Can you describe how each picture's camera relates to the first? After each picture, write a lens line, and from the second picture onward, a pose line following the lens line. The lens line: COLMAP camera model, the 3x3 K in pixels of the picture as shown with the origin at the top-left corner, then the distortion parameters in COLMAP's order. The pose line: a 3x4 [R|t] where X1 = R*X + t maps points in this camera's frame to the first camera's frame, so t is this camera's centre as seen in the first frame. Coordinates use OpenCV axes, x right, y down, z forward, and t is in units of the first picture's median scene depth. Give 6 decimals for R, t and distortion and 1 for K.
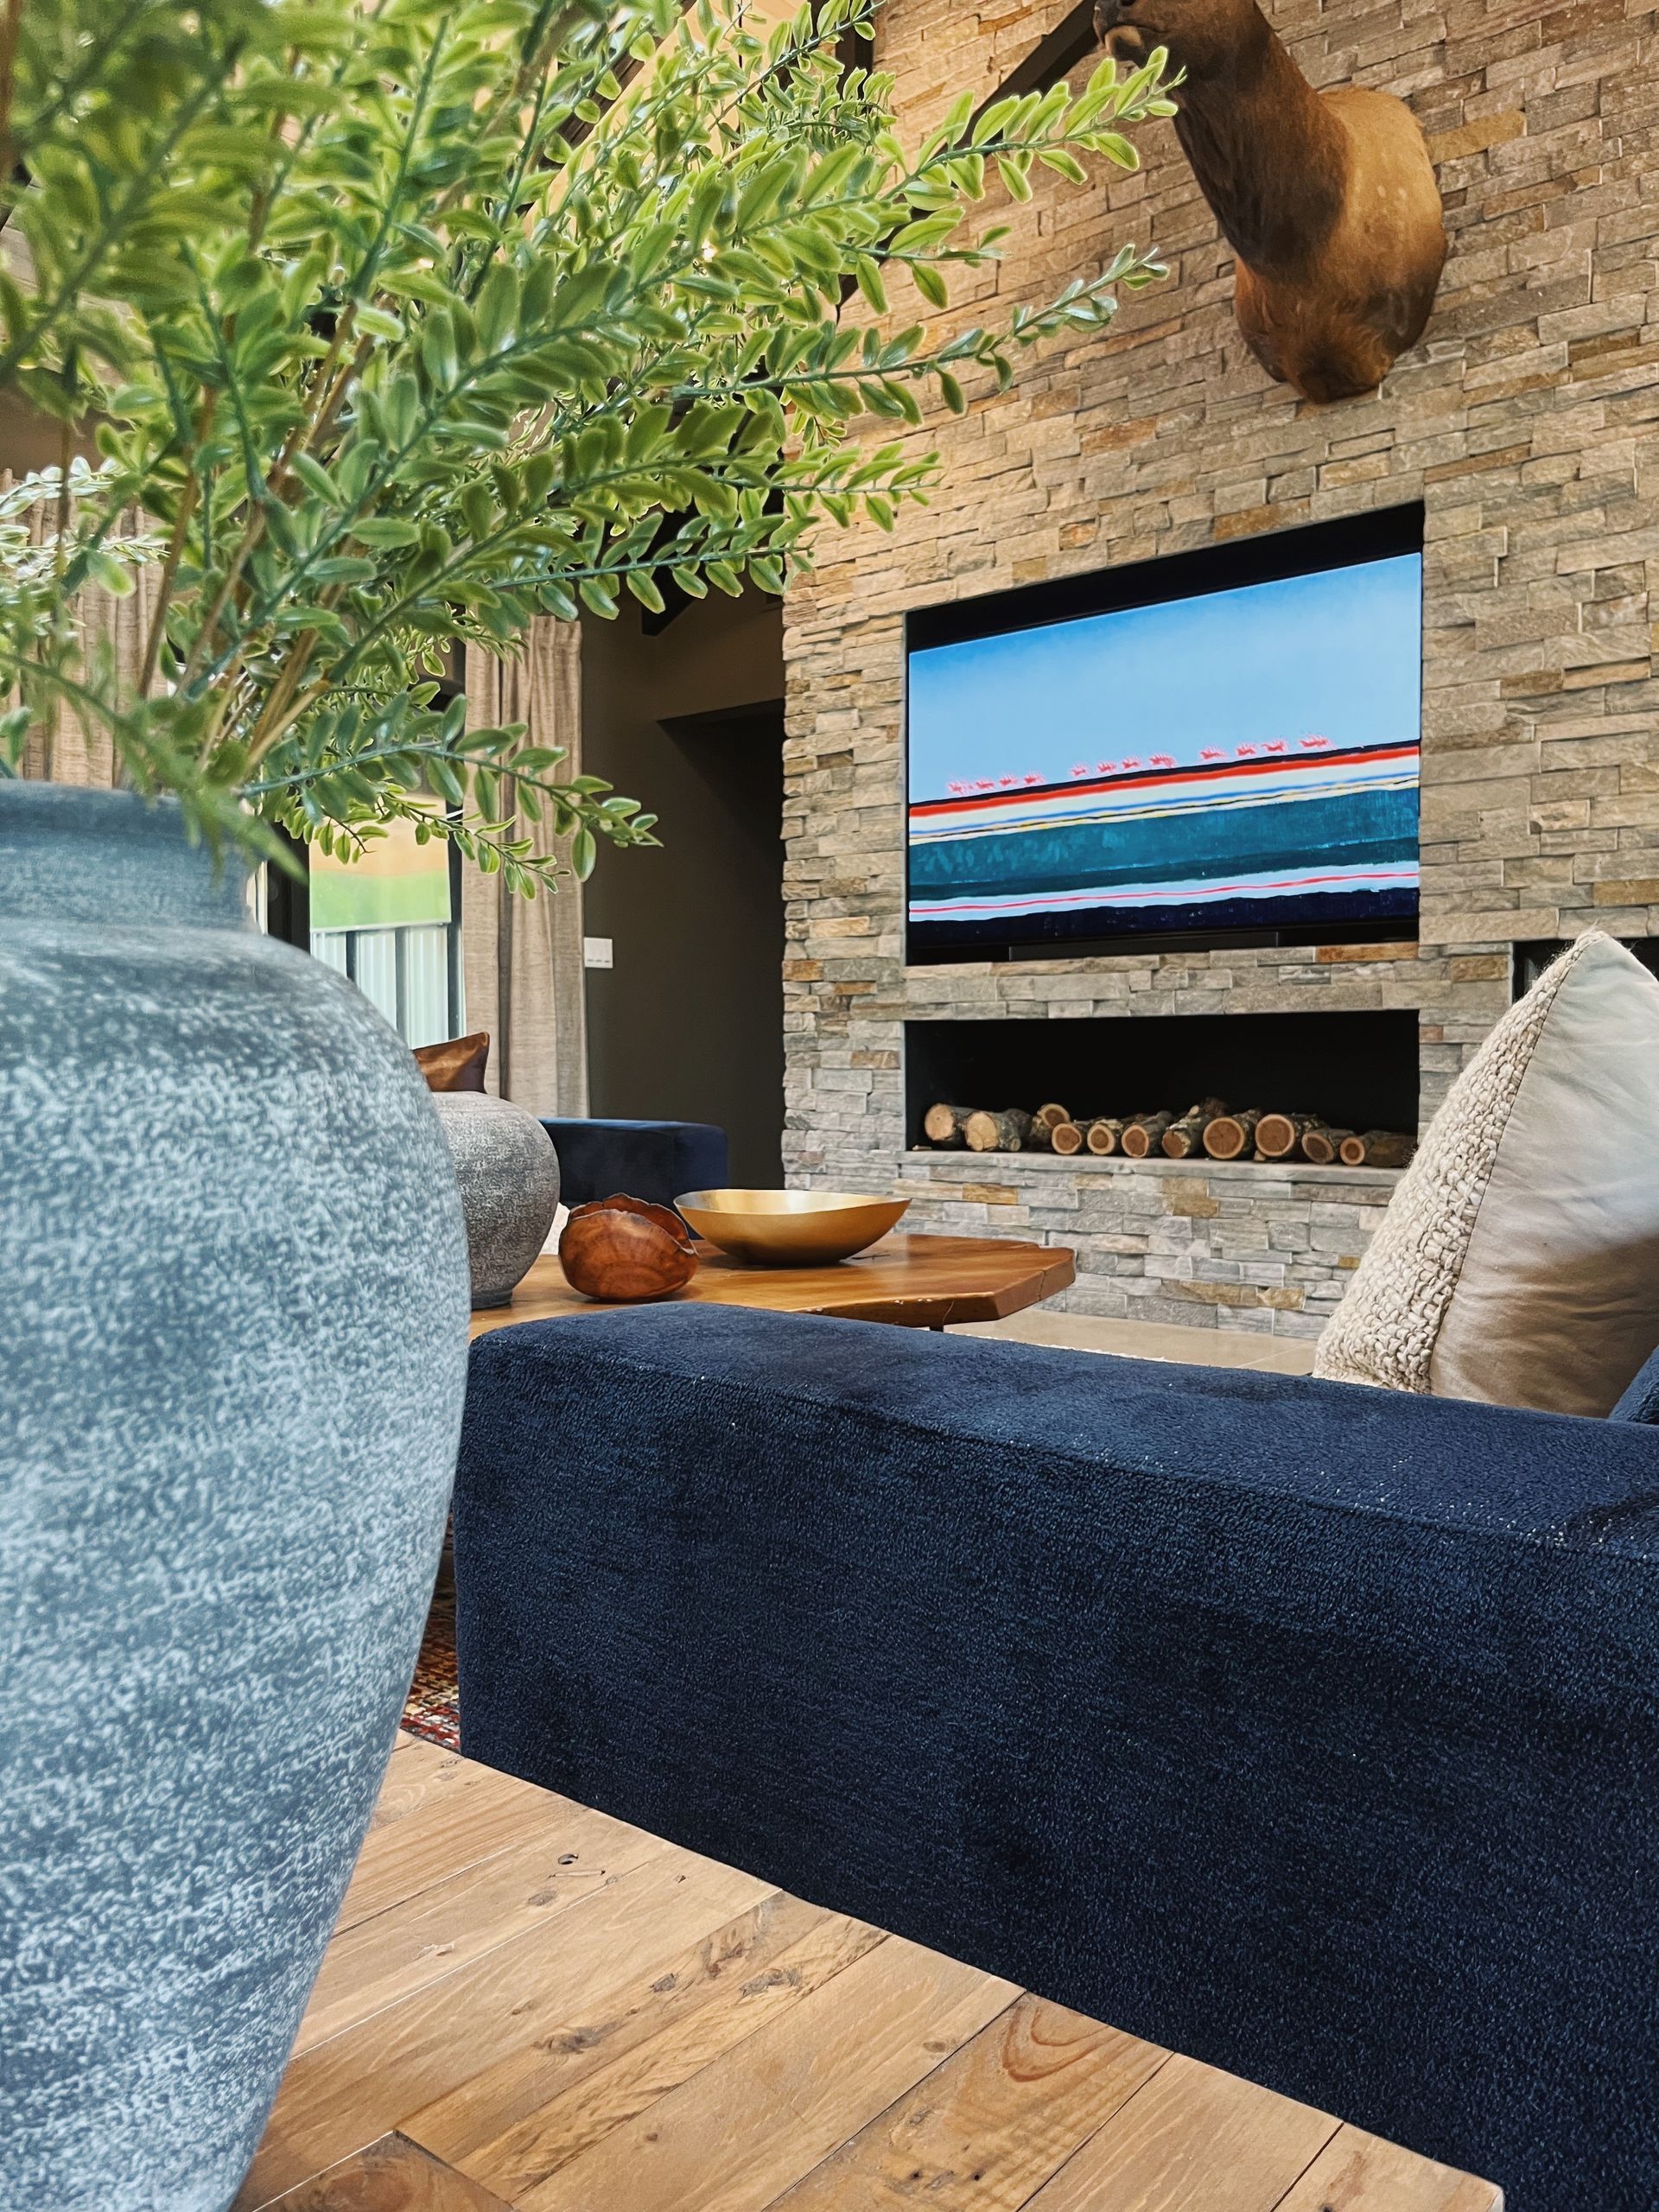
lens RADIAL K [[1661.4, 0, 835.7], [0, 1661.4, 1099.5], [0, 0, 1]] dist [0.051926, -0.073075]
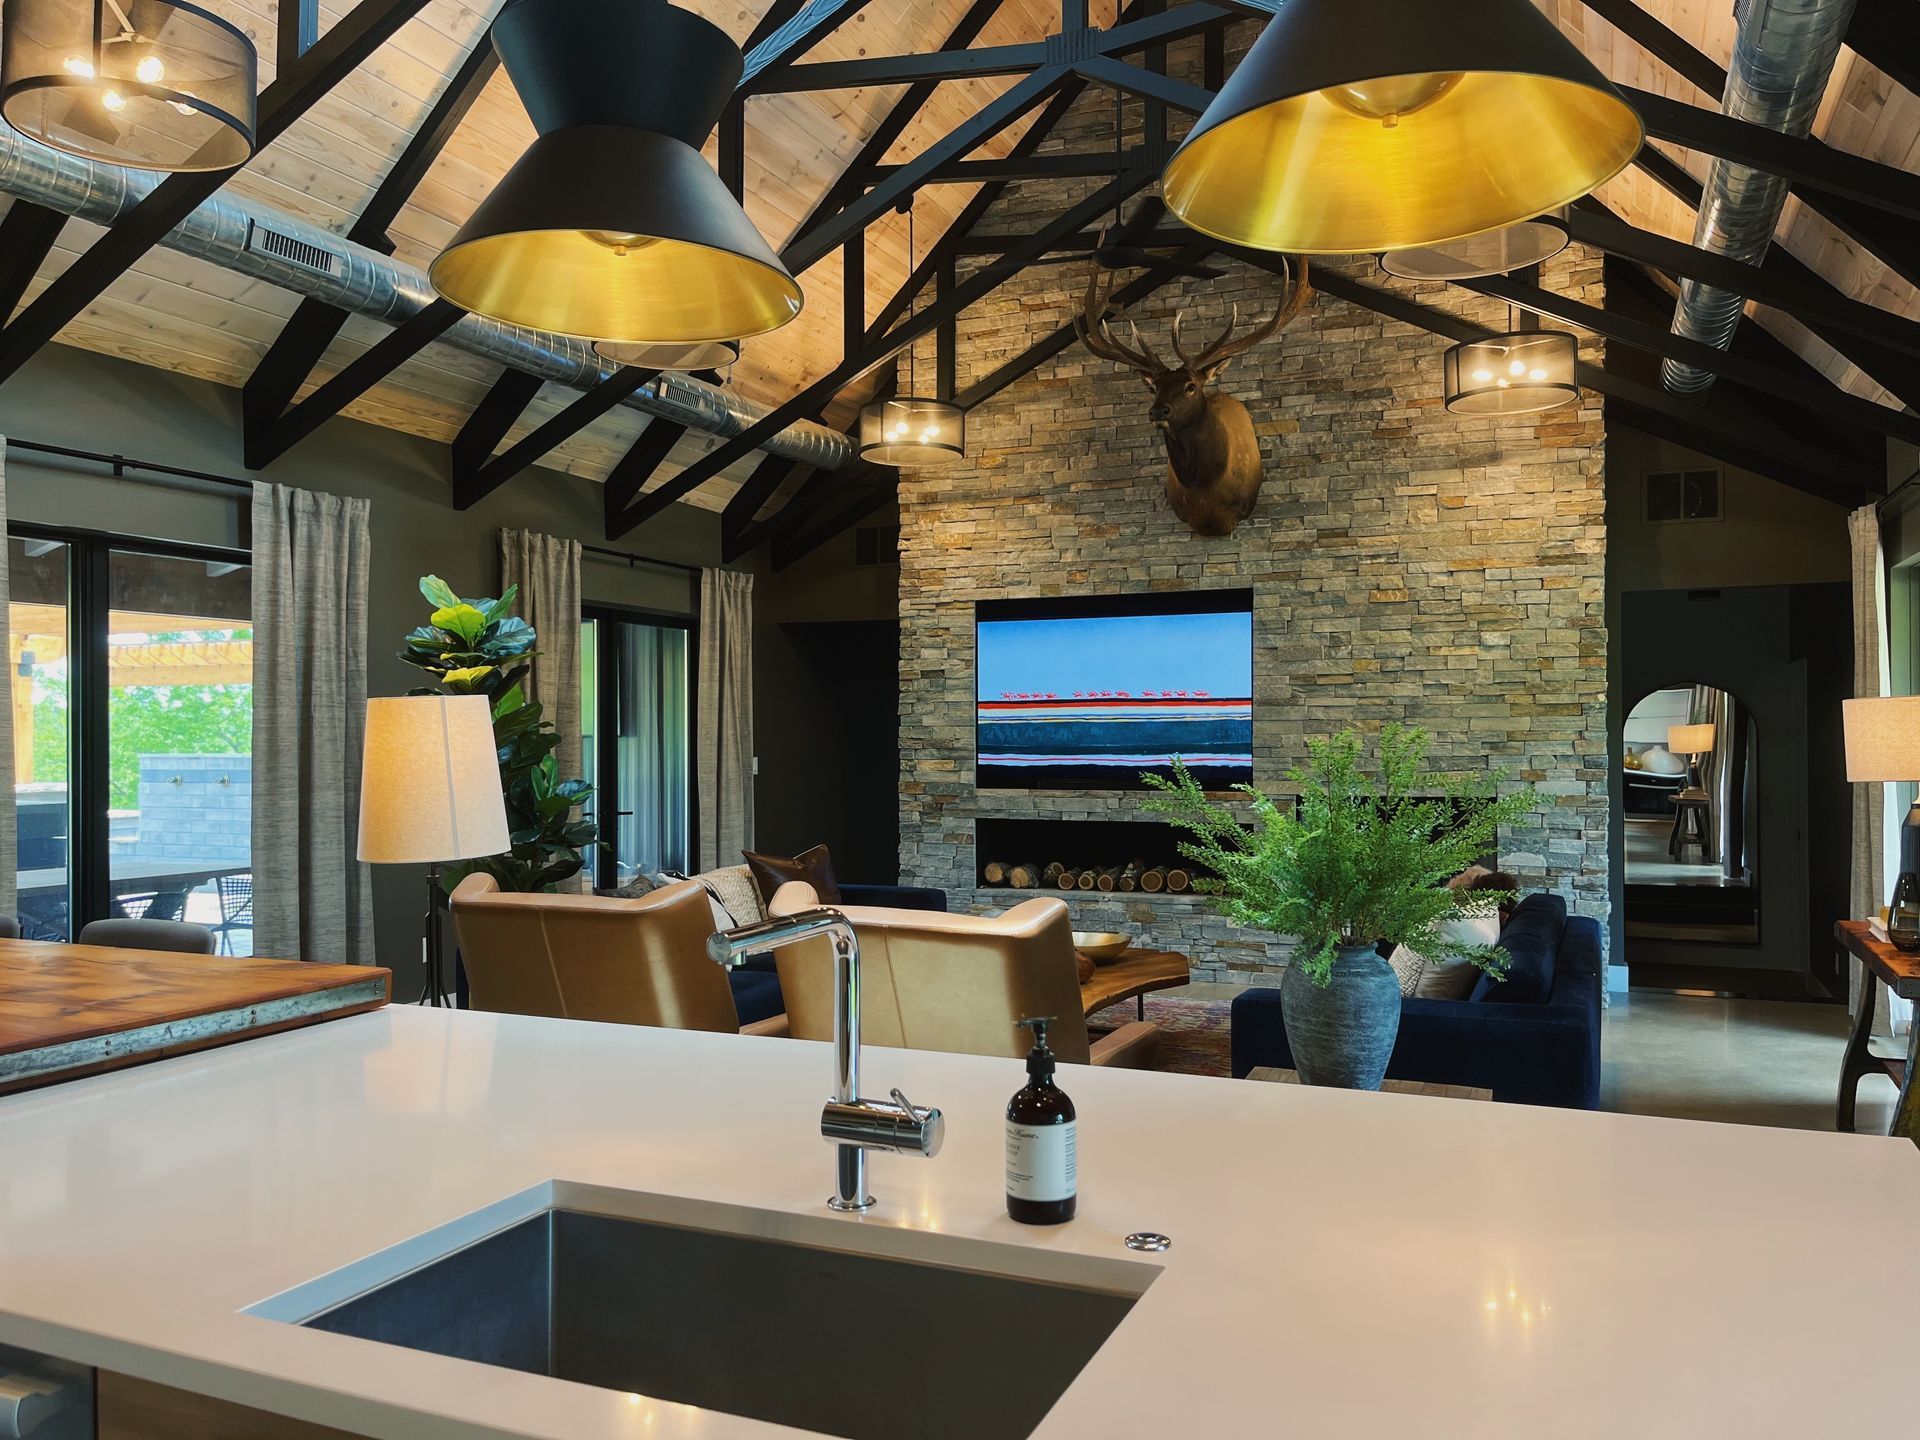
lens RADIAL K [[1442.0, 0, 959.1], [0, 1442.0, 740.0], [0, 0, 1]] dist [0.051926, -0.073075]
pose [[0.960334, -0.001232, 0.278851, -0.467300], [0.007496, 0.999743, -0.021399, -0.110215], [-0.278753, 0.022641, 0.960096, -0.596600]]
